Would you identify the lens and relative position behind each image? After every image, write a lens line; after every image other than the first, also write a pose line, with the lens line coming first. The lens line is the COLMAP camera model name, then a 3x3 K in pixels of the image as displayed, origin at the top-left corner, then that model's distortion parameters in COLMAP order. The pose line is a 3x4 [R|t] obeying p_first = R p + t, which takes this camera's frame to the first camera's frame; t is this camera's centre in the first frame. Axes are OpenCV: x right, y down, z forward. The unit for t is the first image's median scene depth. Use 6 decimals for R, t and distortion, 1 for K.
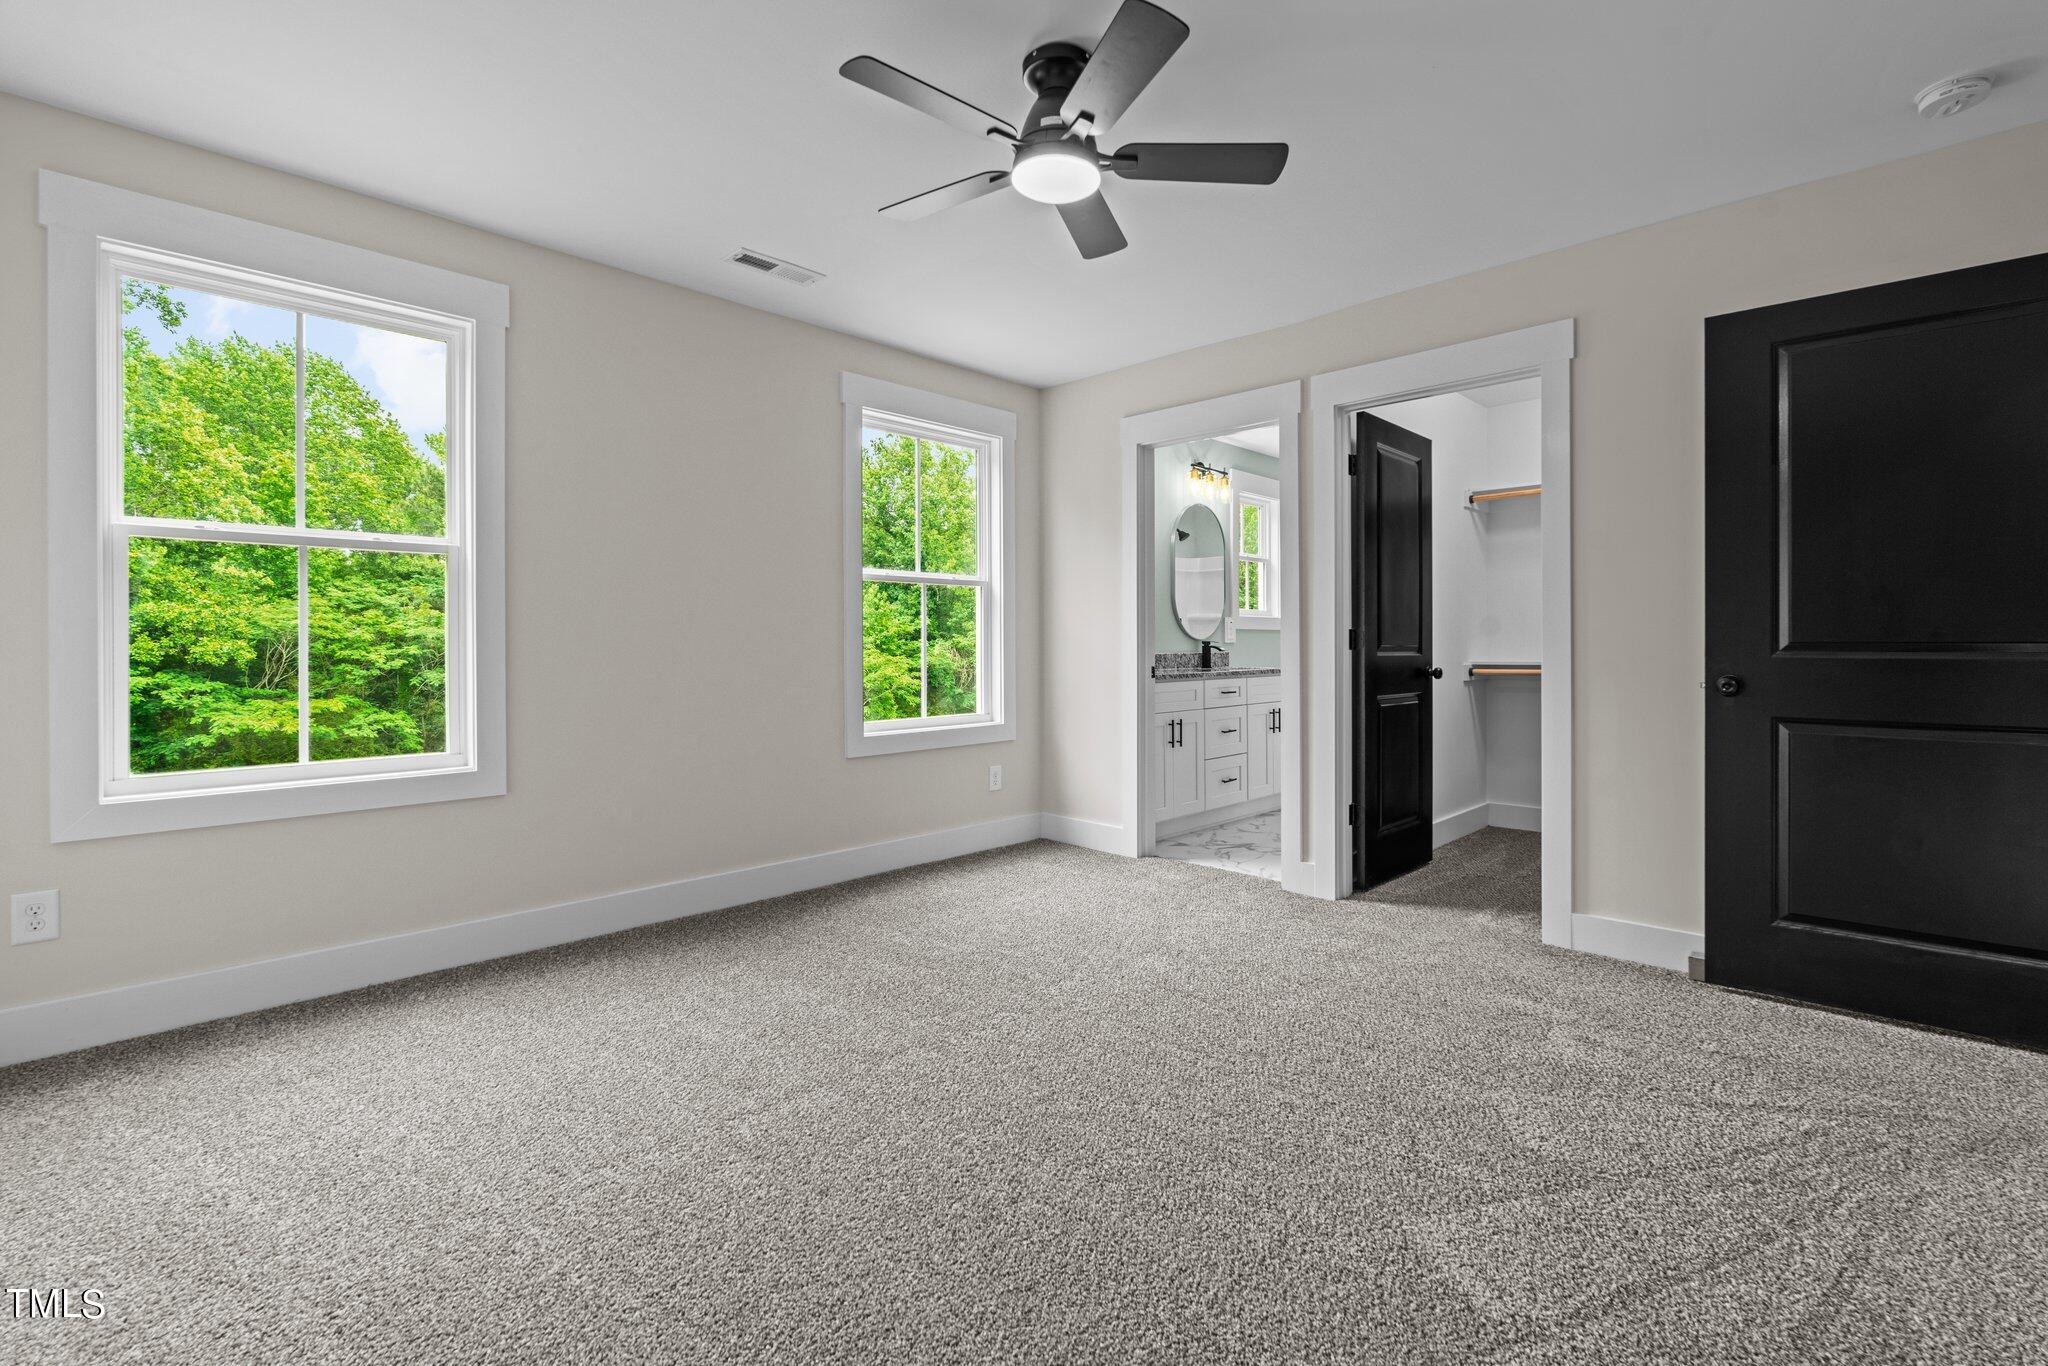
lens RADIAL K [[912.4, 0, 1012.7], [0, 912.4, 639.8], [0, 0, 1]] dist [-0.003278, 0.000017]
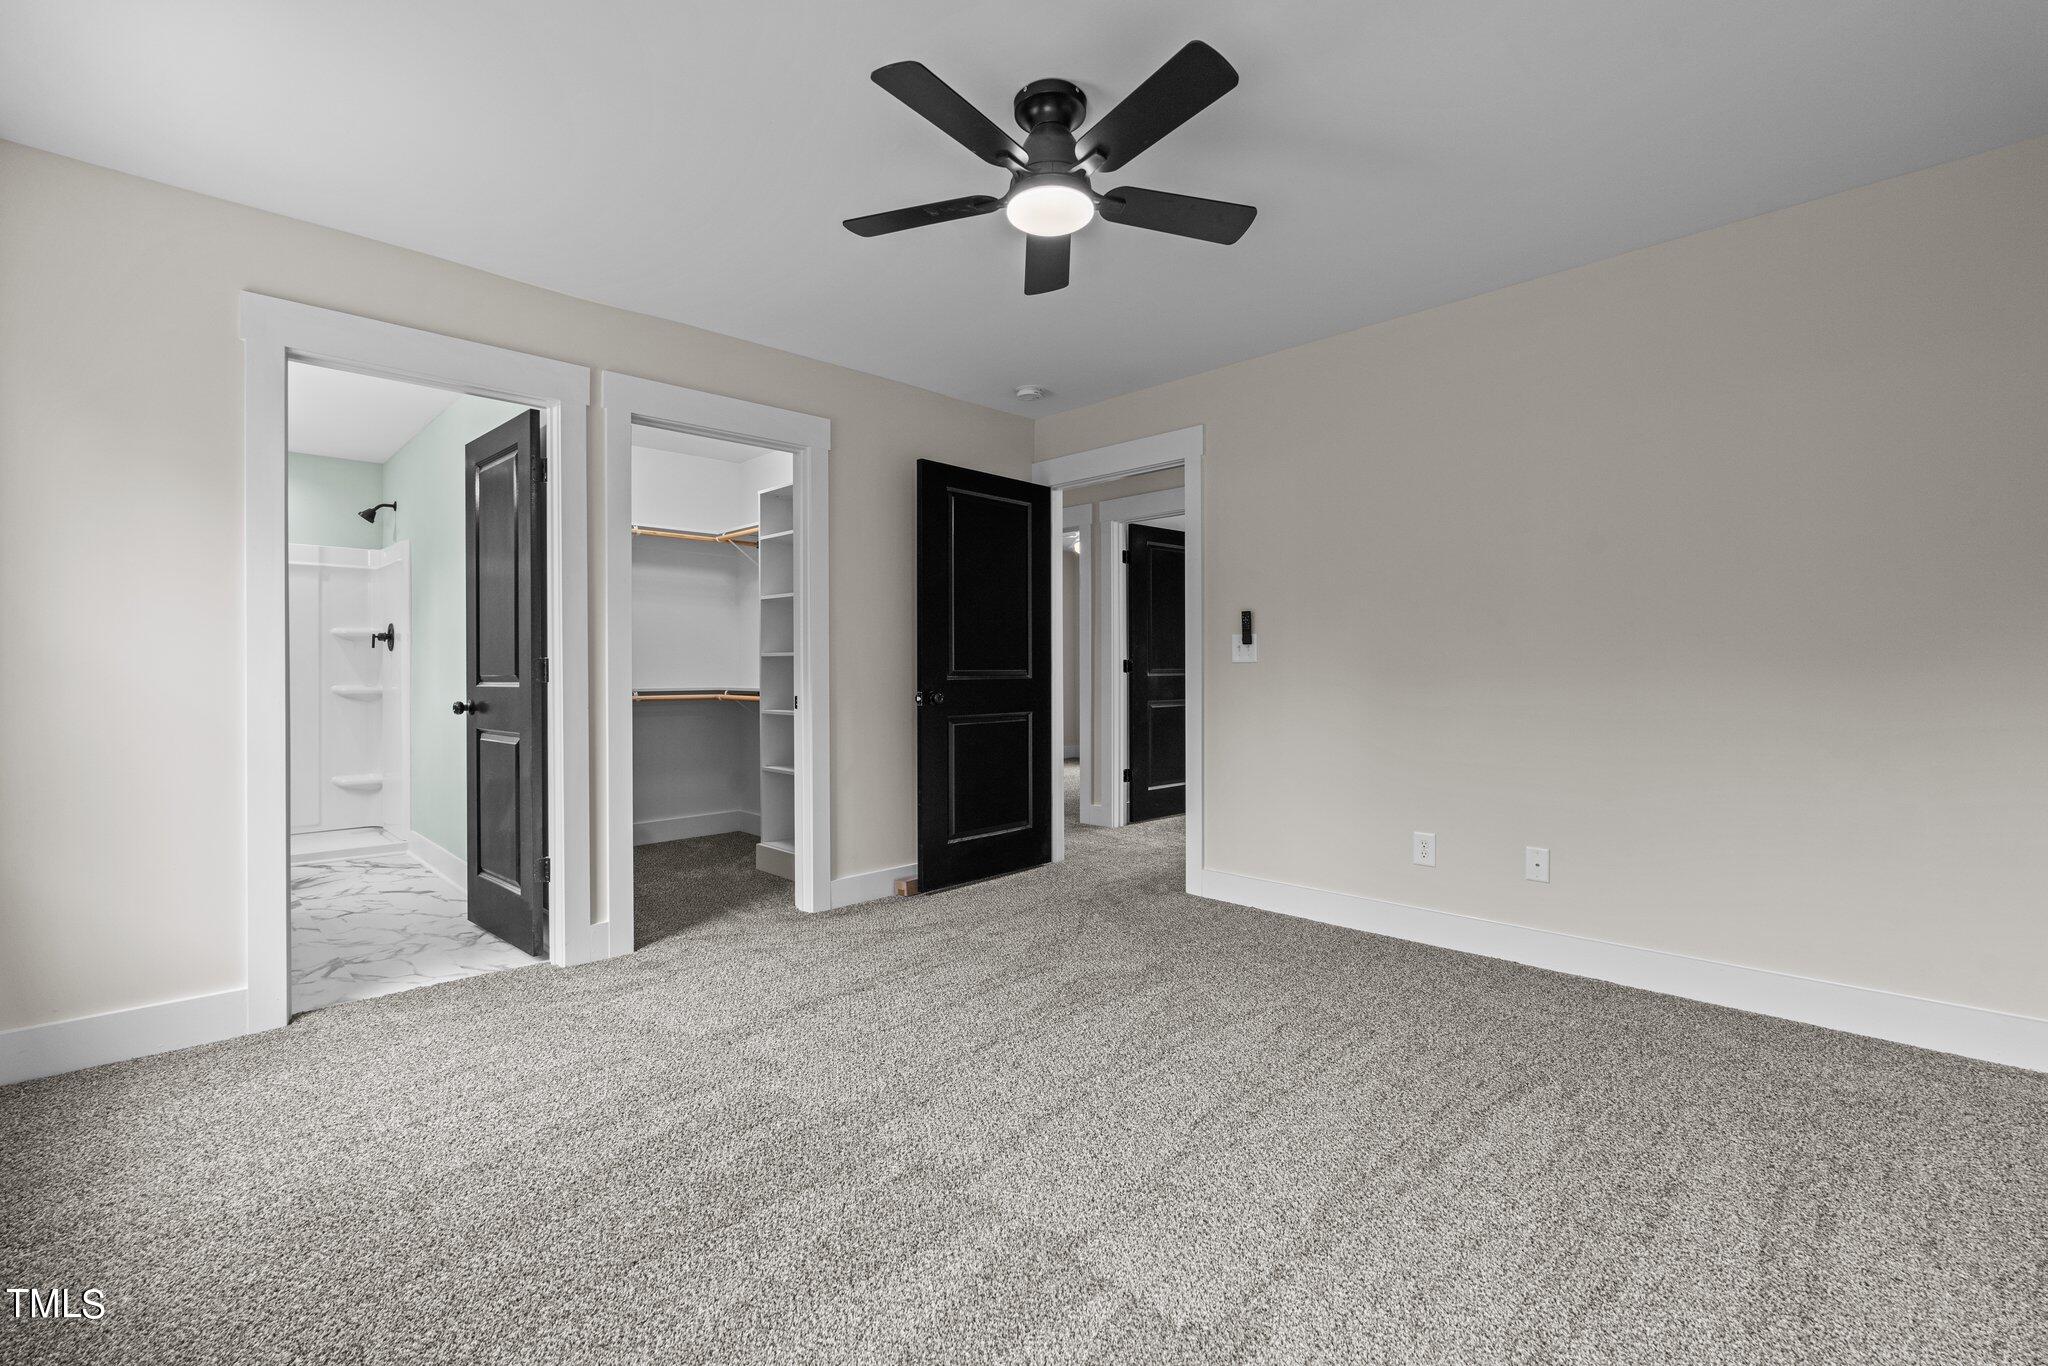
lens RADIAL K [[912.4, 0, 1019.1], [0, 912.4, 678.1], [0, 0, 1]] dist [-0.003278, 0.000017]
pose [[0.008369, -0.009325, 0.999922, -0.391975], [-0.001149, 0.999956, 0.009335, 0.000092], [-0.999964, -0.001227, 0.008358, 0.419715]]
